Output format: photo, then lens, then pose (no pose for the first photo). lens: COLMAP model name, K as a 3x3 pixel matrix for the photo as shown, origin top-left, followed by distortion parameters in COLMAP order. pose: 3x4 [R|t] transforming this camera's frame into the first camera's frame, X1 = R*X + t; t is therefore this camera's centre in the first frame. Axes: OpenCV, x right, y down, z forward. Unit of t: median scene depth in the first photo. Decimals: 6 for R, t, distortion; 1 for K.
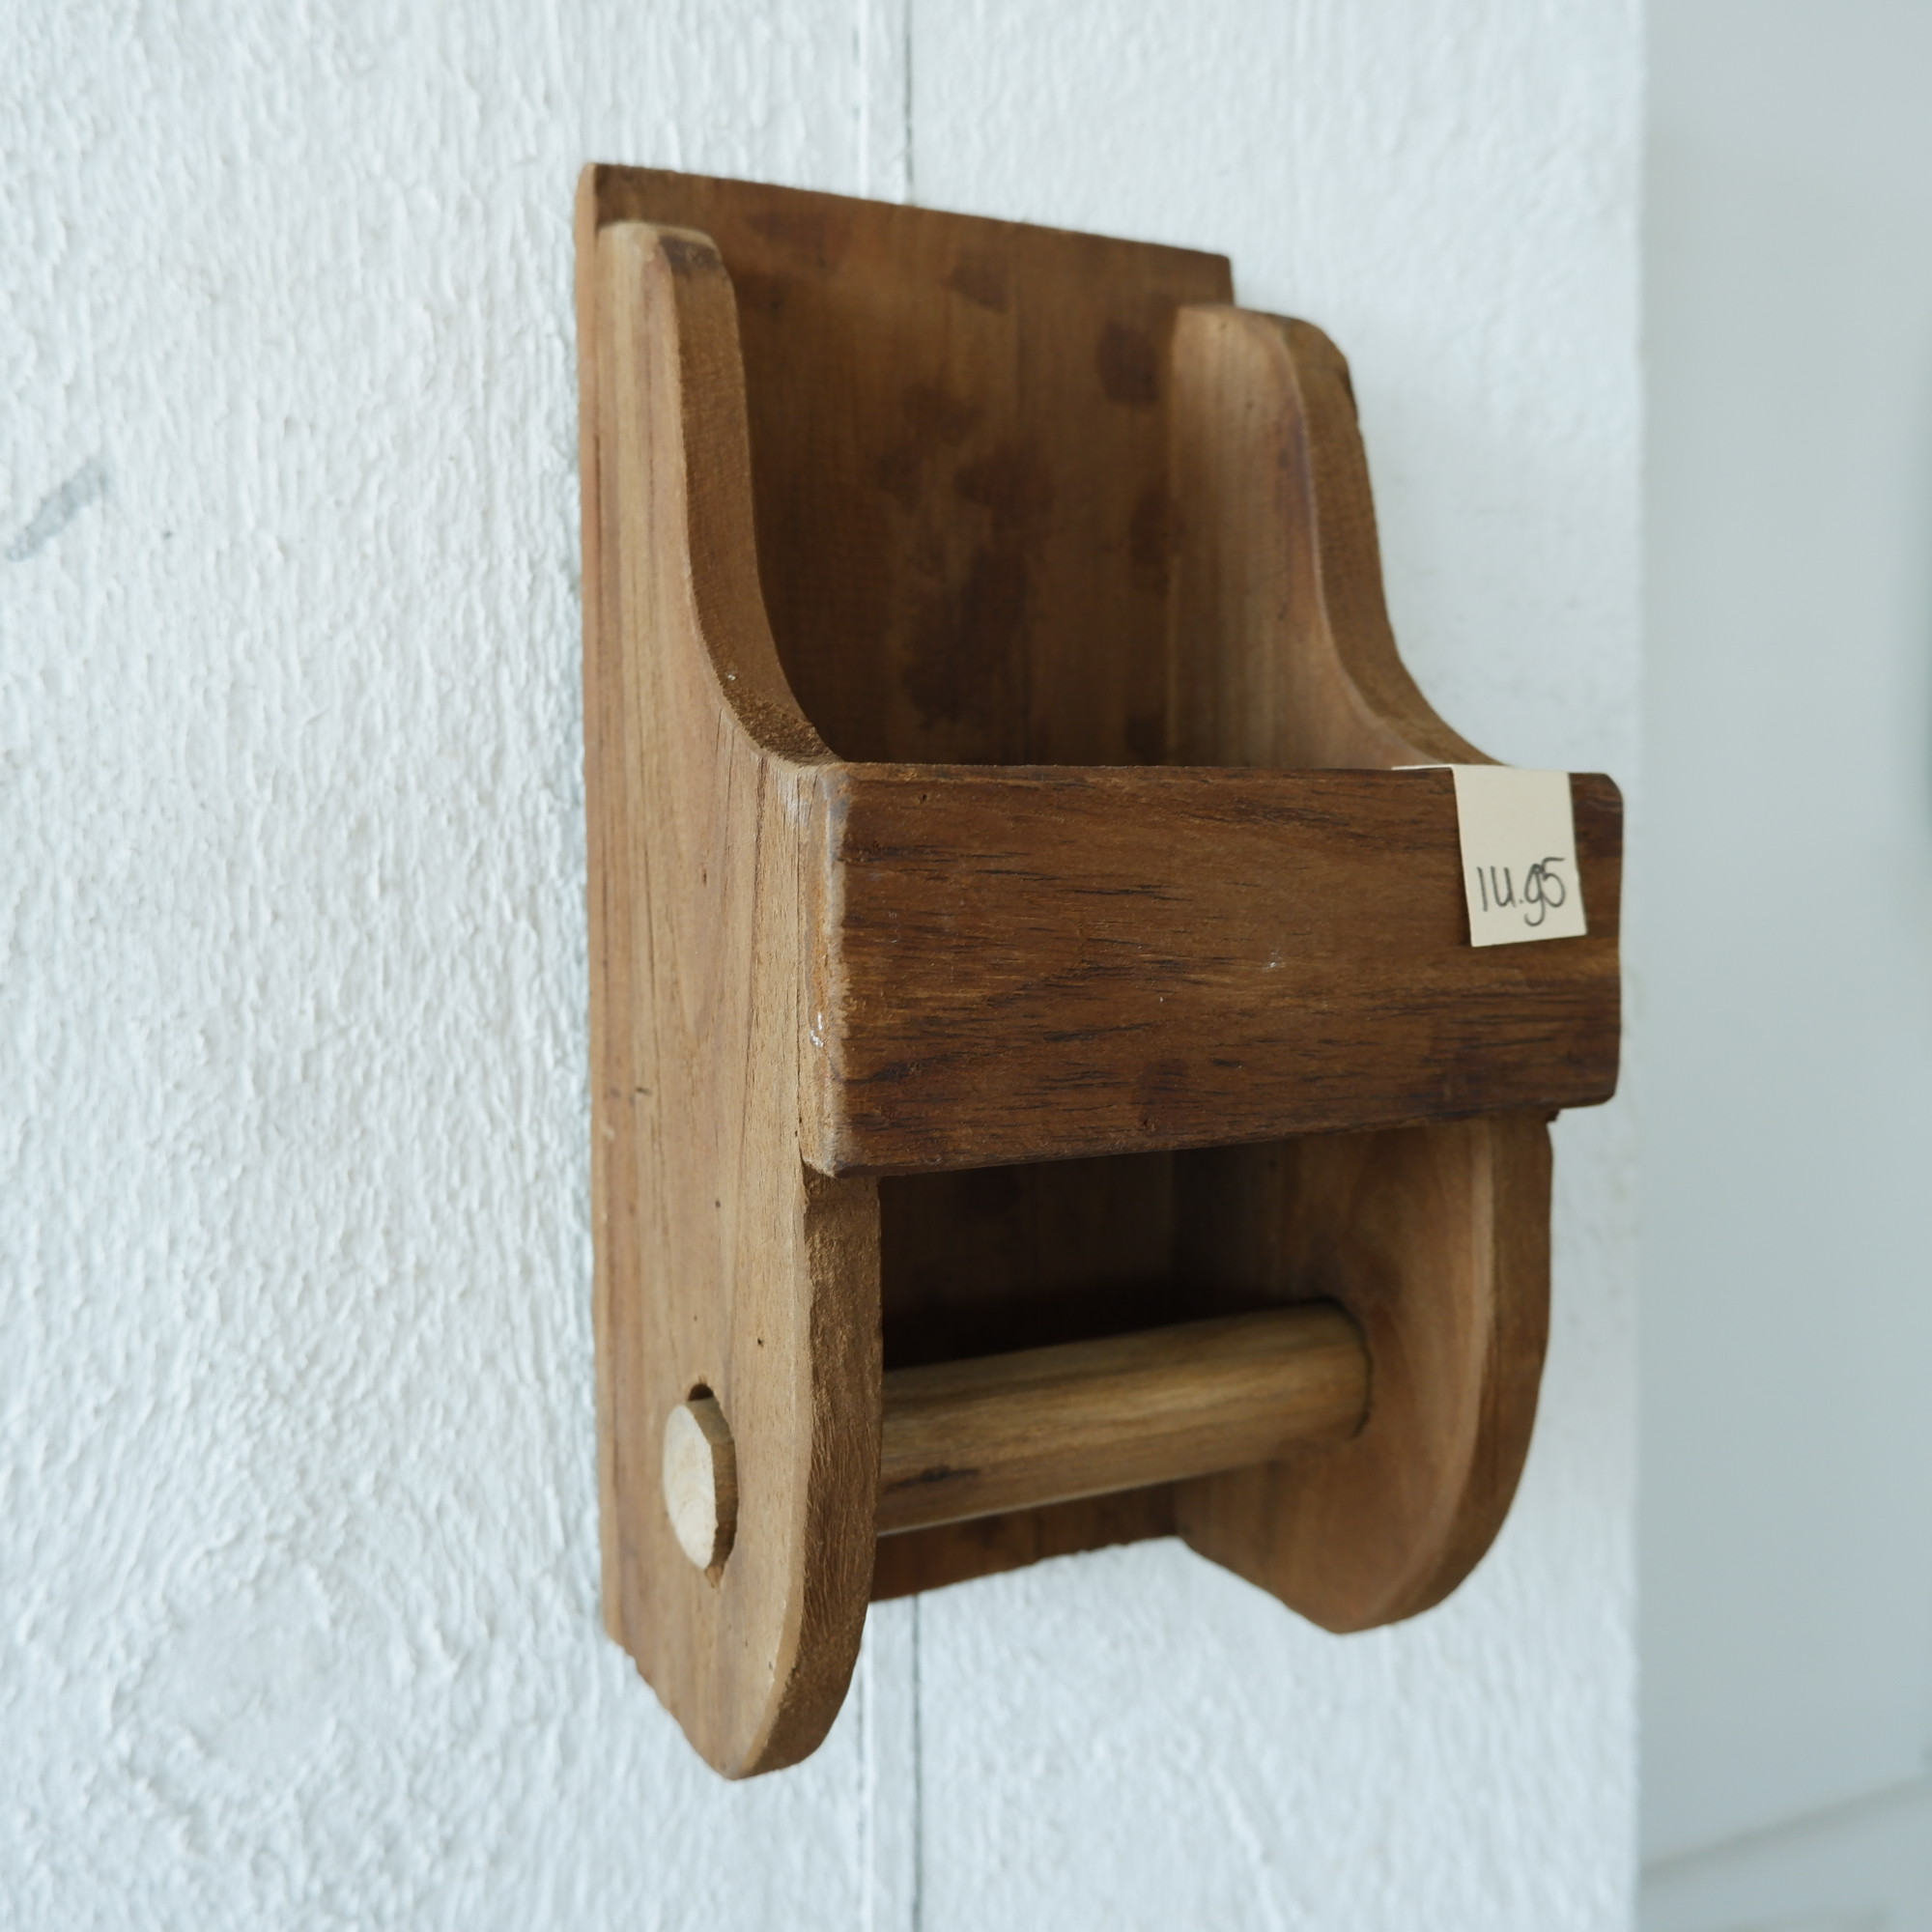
lens RADIAL K [[1892.4, 0, 966.0], [0, 1892.4, 966.0], [0, 0, 1]] dist [-0.003740, 0.001817]
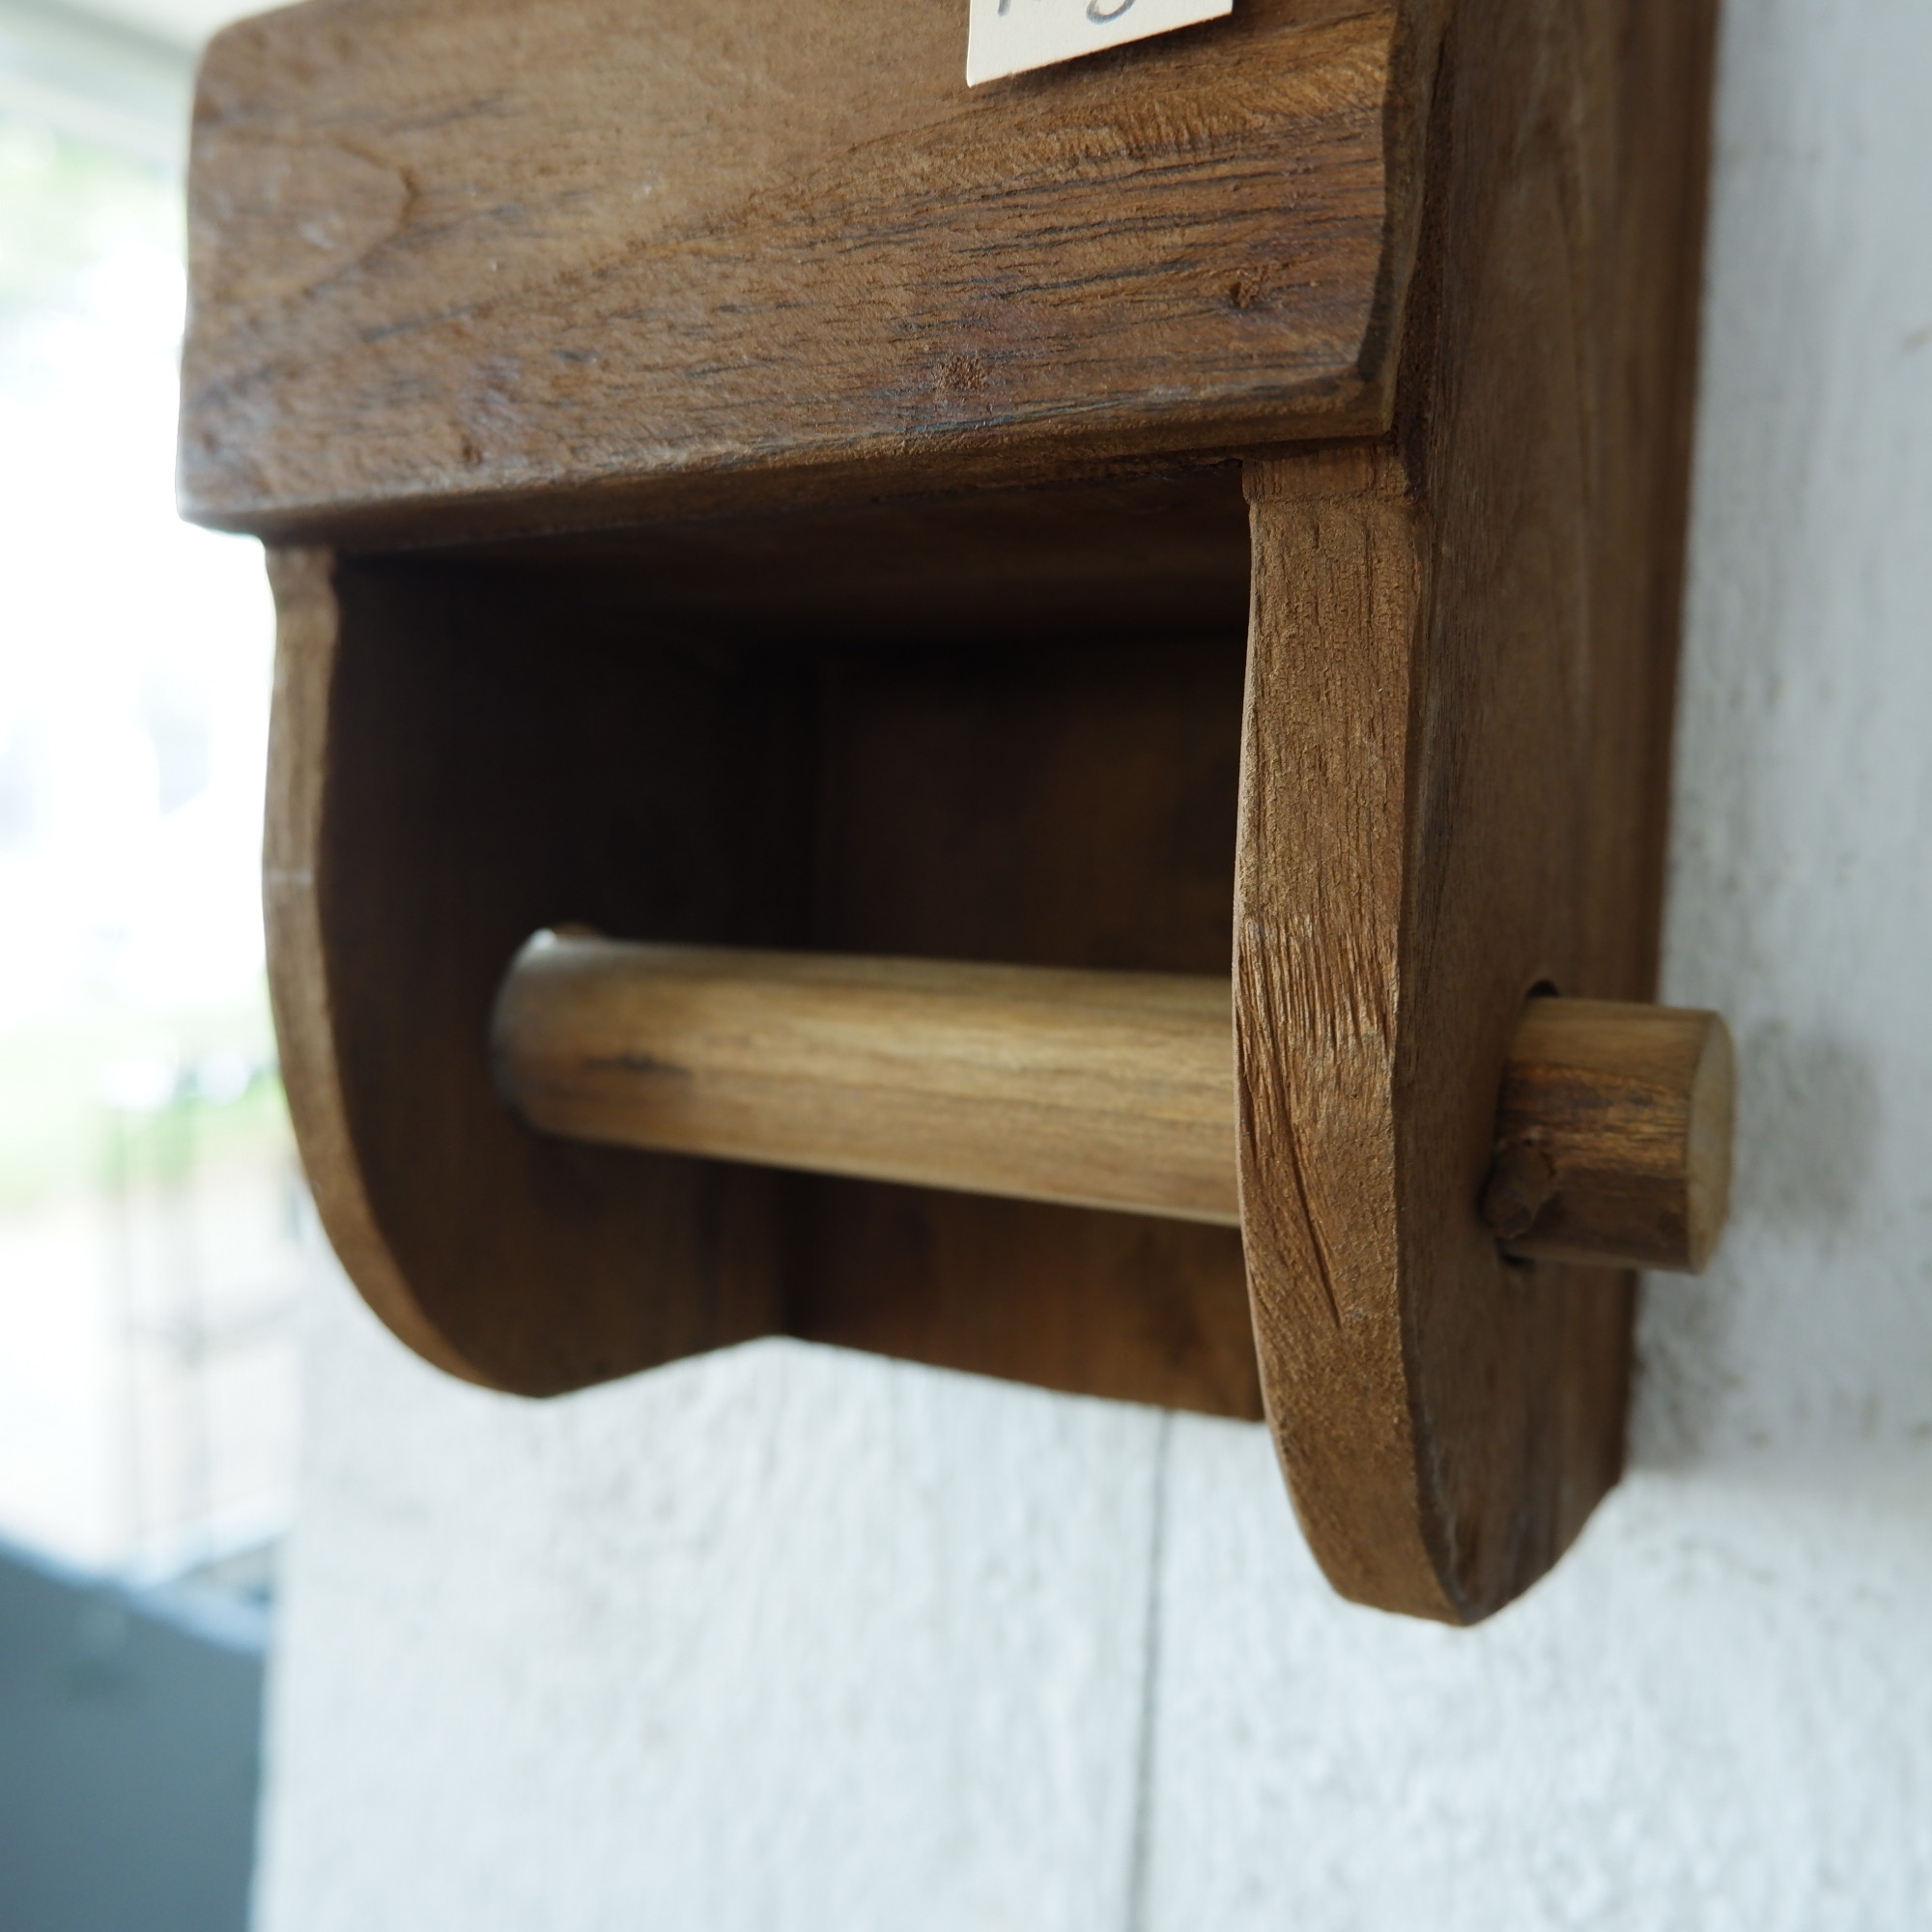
lens RADIAL K [[1899.2, 0, 966.0], [0, 1899.2, 966.0], [0, 0, 1]] dist [-0.003447, 0.007528]
pose [[0.531803, 0.058191, -0.844866, 0.602215], [-0.109460, 0.993991, -0.000437, 0.191546], [0.839764, 0.092712, 0.534977, 0.619200]]
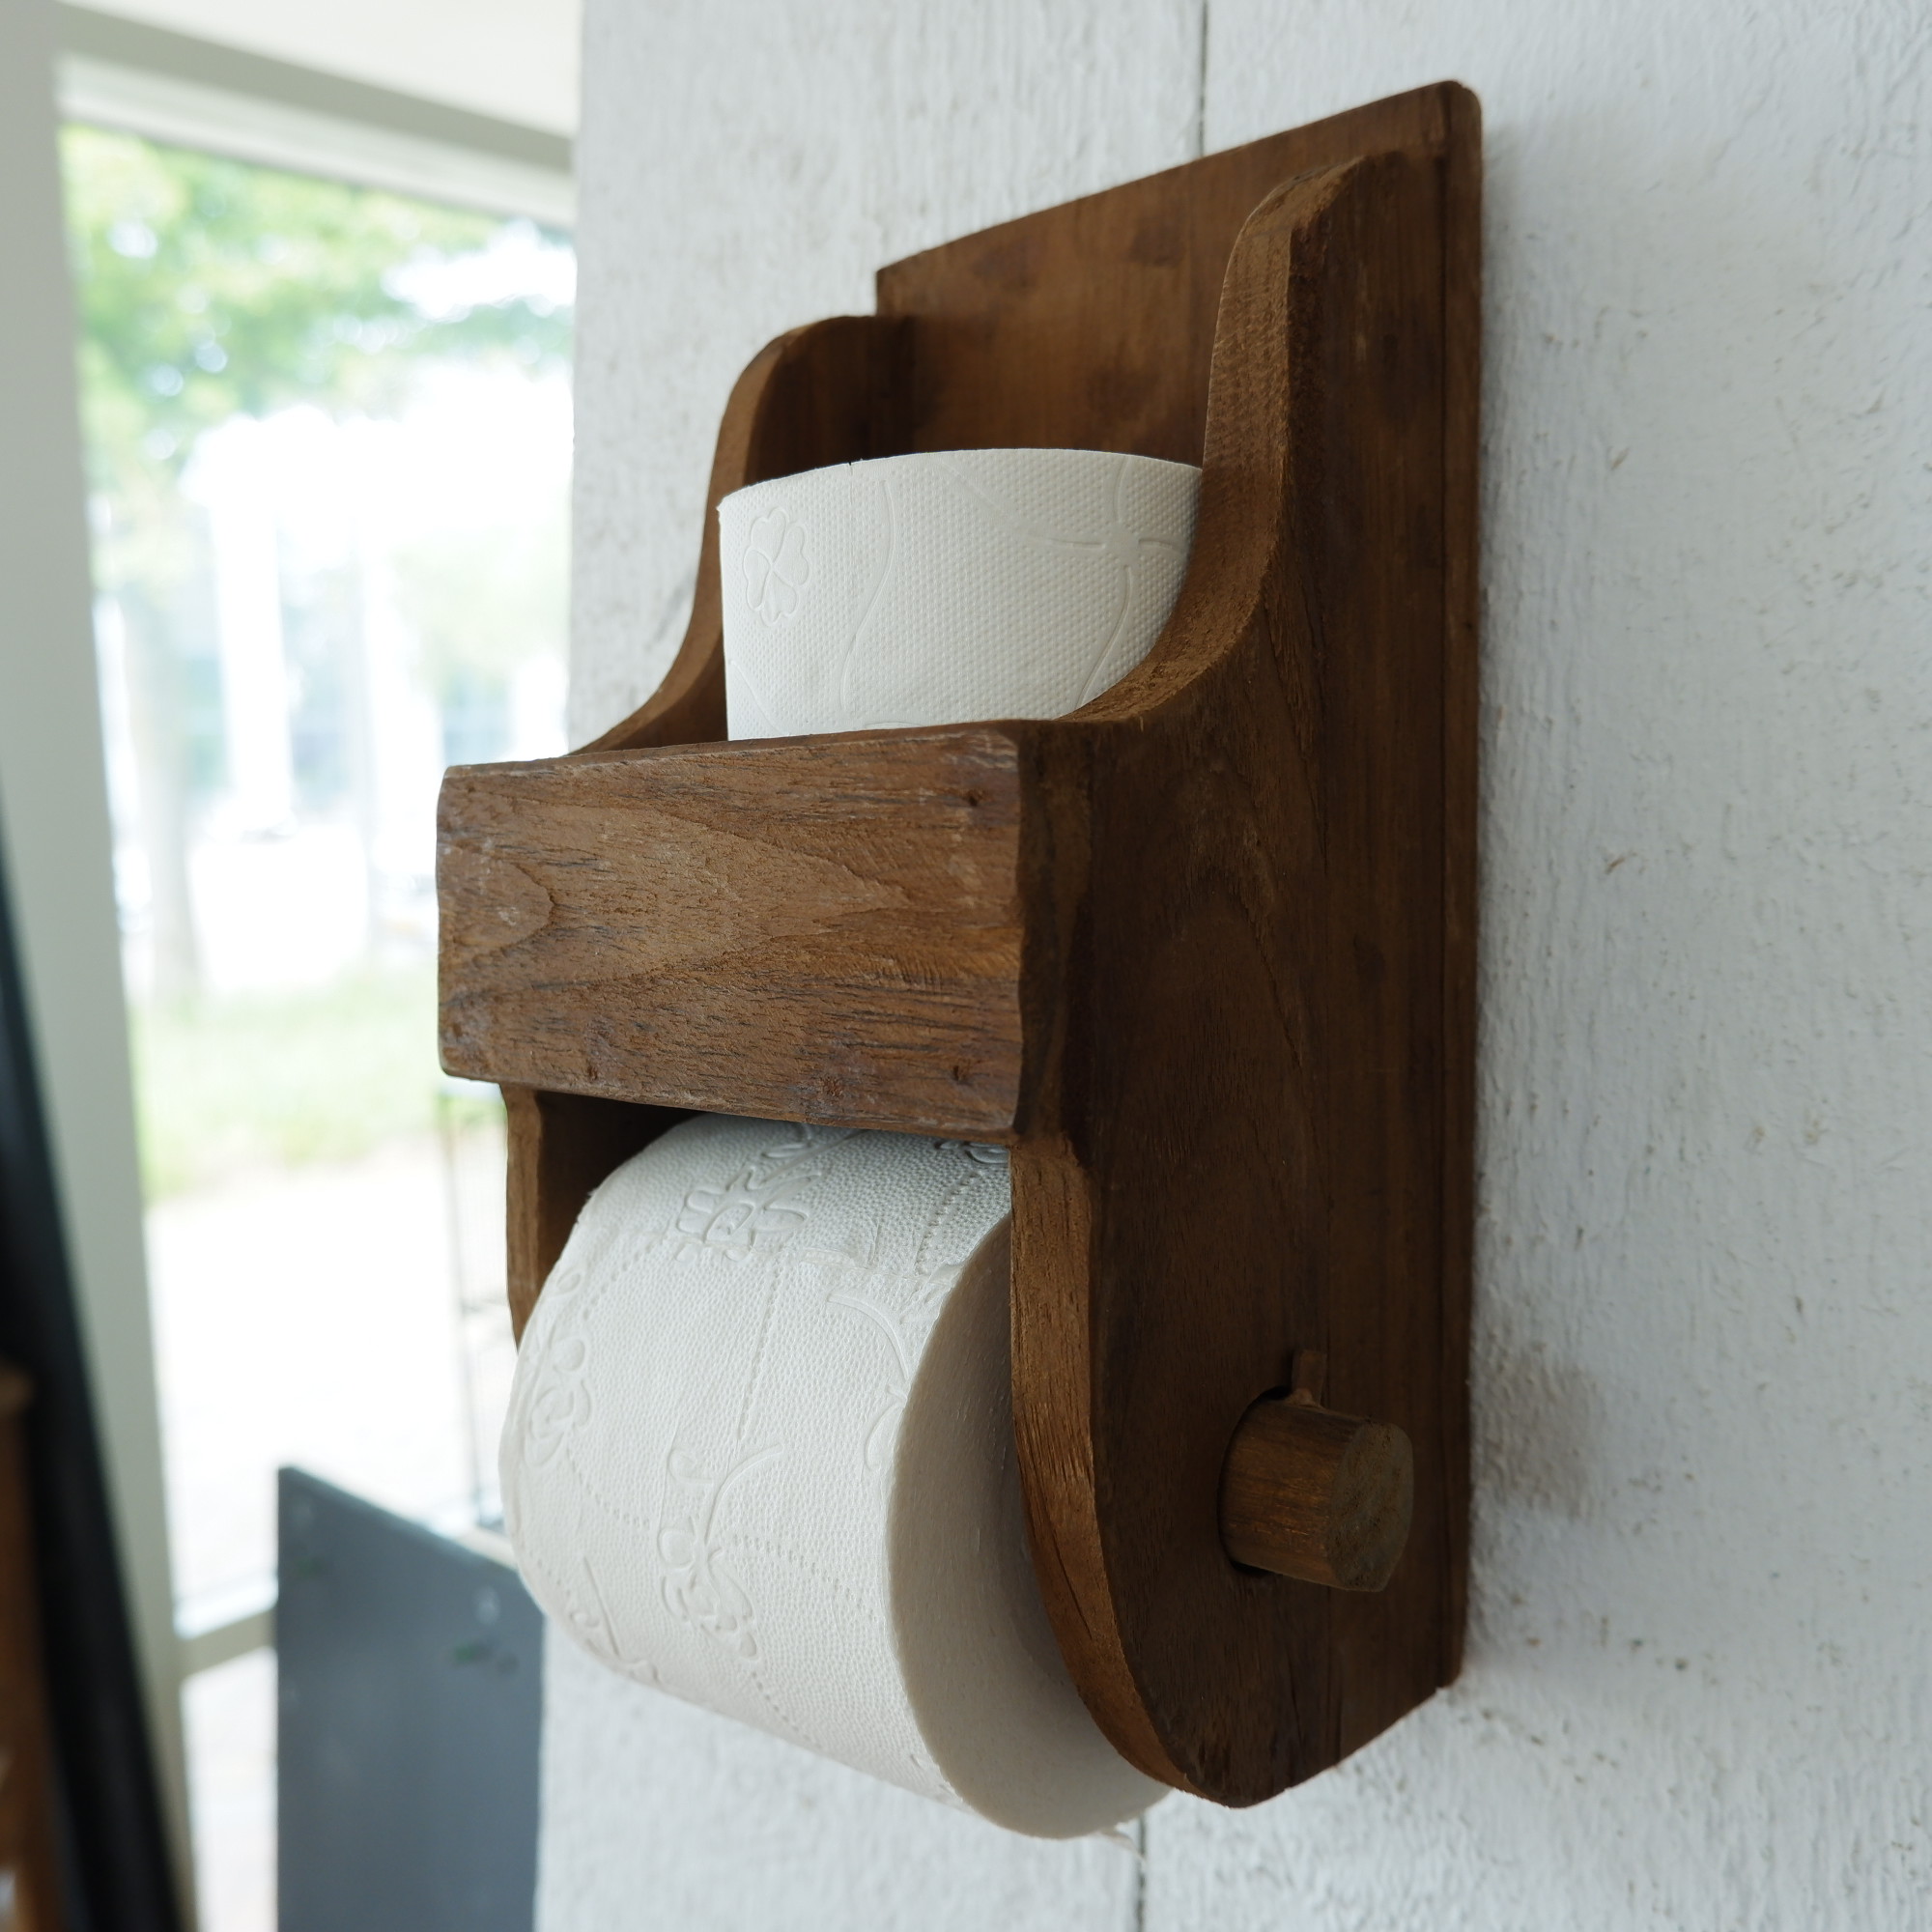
lens RADIAL K [[1883.7, 0, 966.0], [0, 1883.7, 966.0], [0, 0, 1]] dist [-0.016228, -0.078745]
pose [[0.352256, 0.050418, -0.934545, 0.936371], [-0.058681, 0.997773, 0.031711, -0.020917], [0.934062, 0.043669, 0.354430, 0.625424]]
